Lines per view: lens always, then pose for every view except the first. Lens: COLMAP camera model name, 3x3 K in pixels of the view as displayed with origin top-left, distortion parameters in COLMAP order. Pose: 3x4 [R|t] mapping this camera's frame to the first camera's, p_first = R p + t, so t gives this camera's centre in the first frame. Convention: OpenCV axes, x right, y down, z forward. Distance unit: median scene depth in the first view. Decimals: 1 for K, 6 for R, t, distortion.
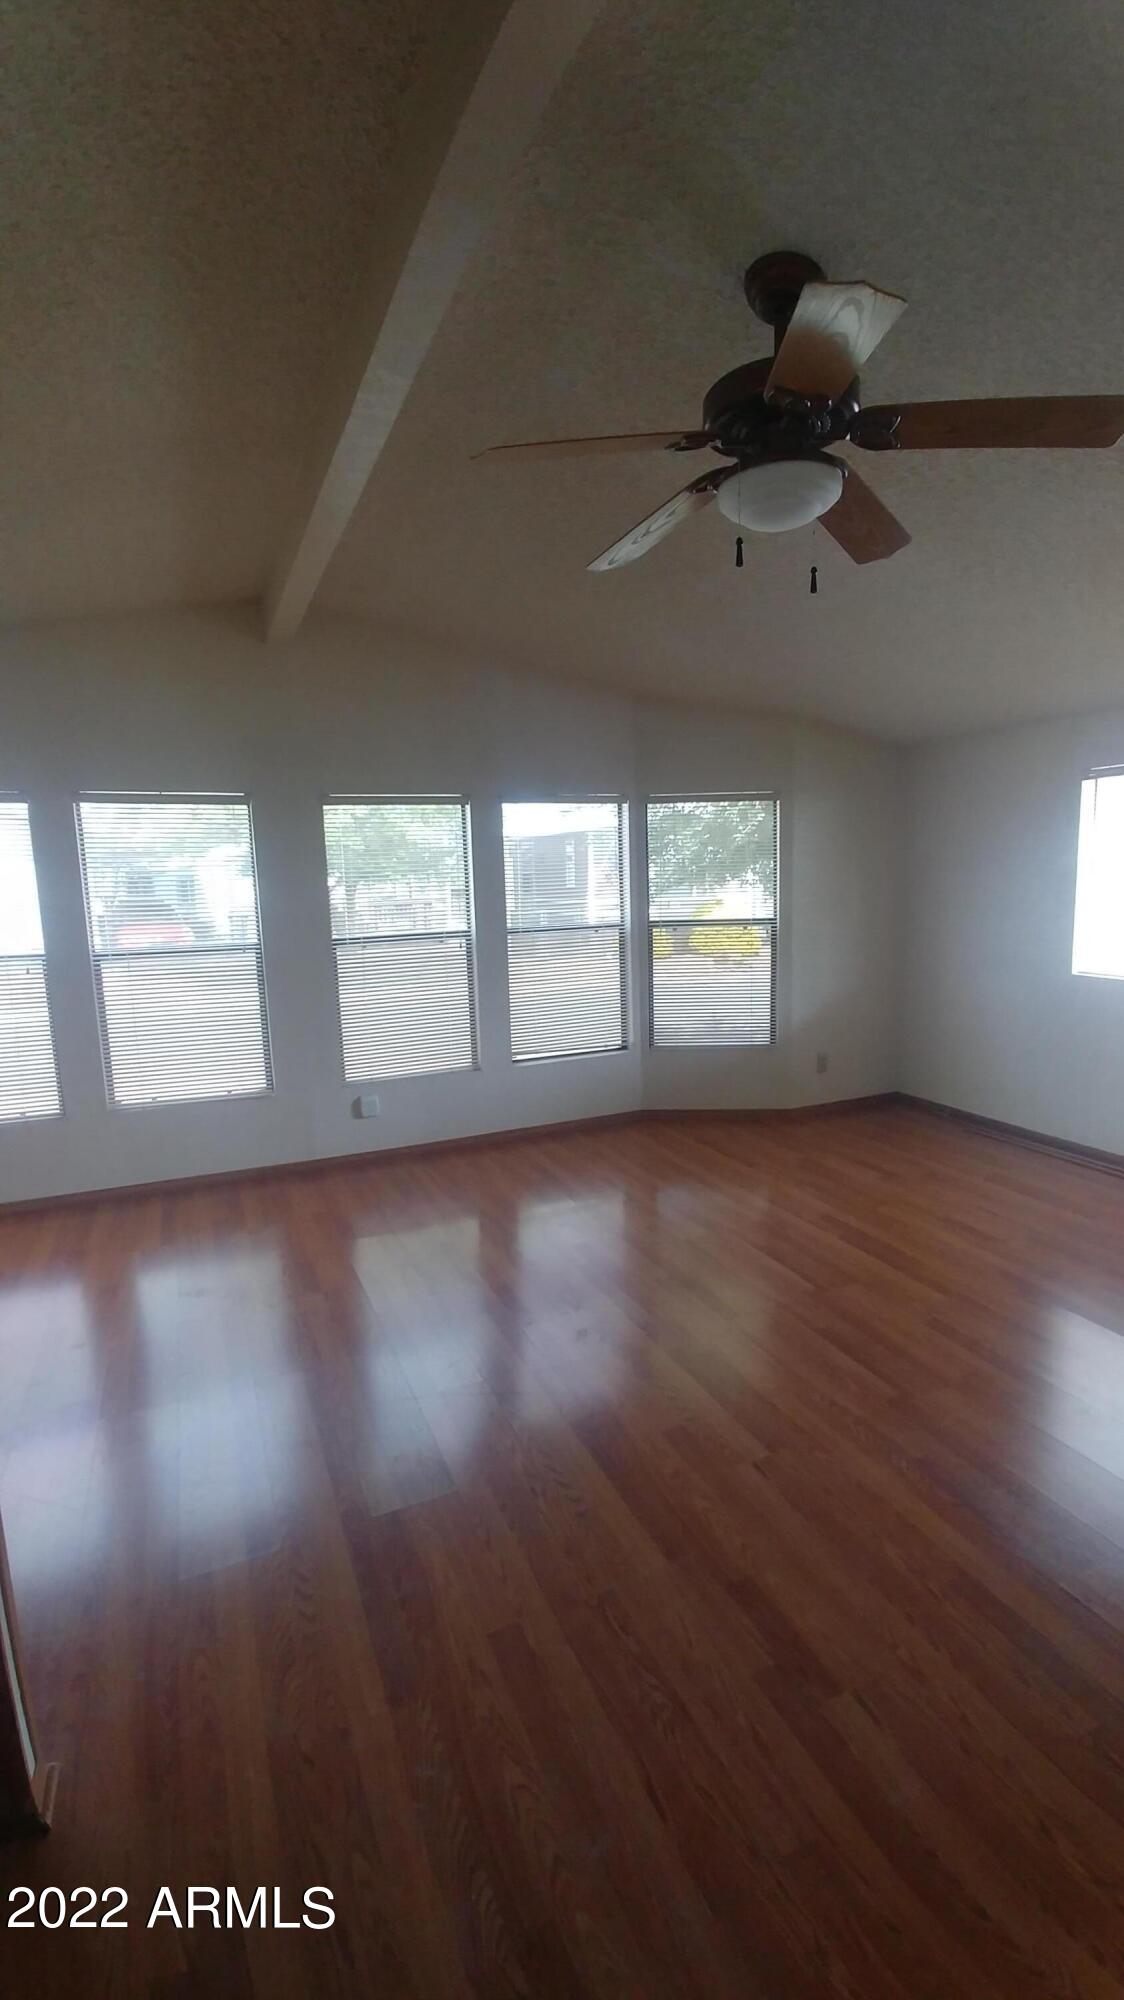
lens RADIAL K [[874.3, 0, 562.0], [0, 874.3, 1000.0], [0, 0, 1]] dist [-0.046222, -0.000050]
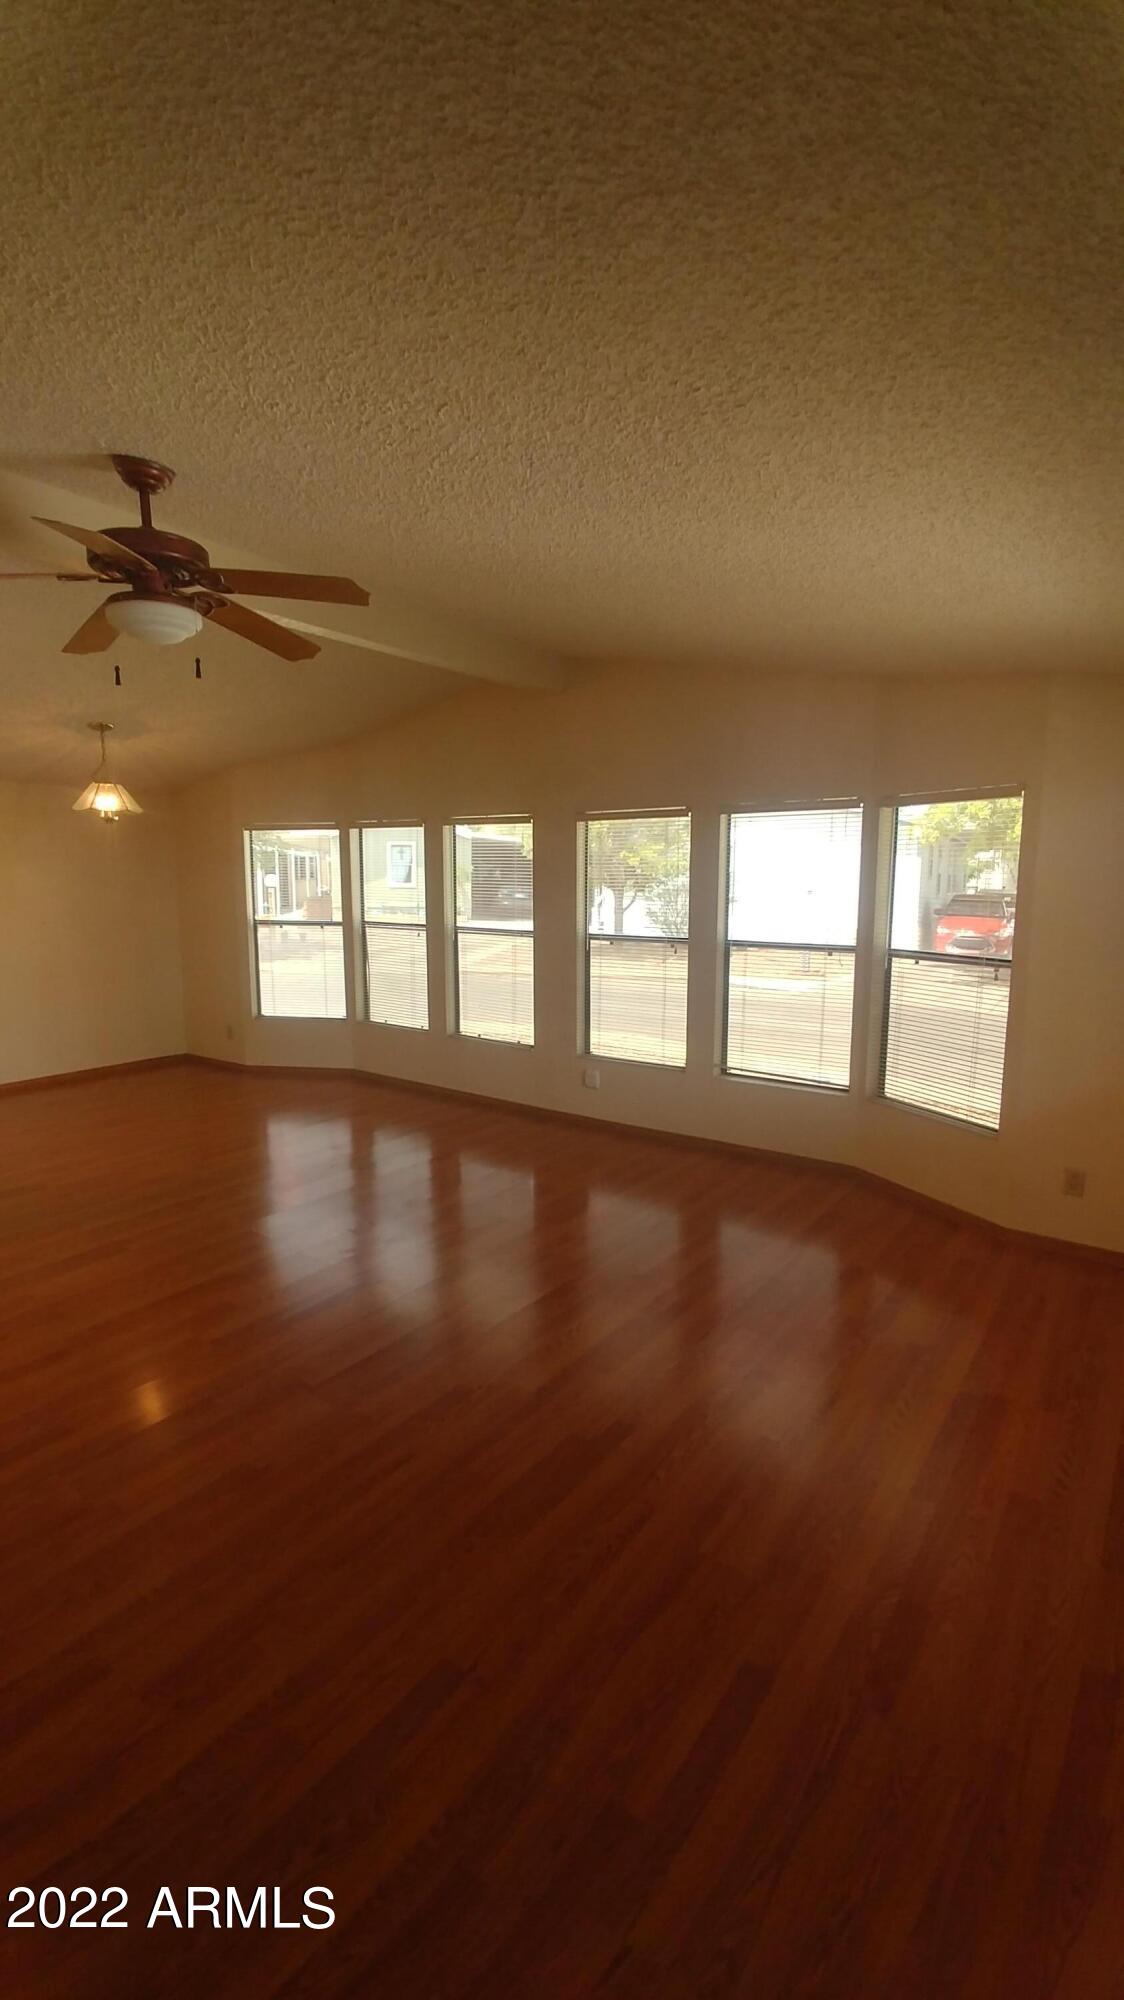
lens RADIAL K [[907.7, 0, 562.0], [0, 907.7, 1000.0], [0, 0, 1]] dist [-0.000362, -0.000062]
pose [[0.485880, 0.142982, -0.862251, 0.895743], [-0.145420, 0.986003, 0.081559, -0.083300], [0.861843, 0.085761, 0.499872, 0.395377]]
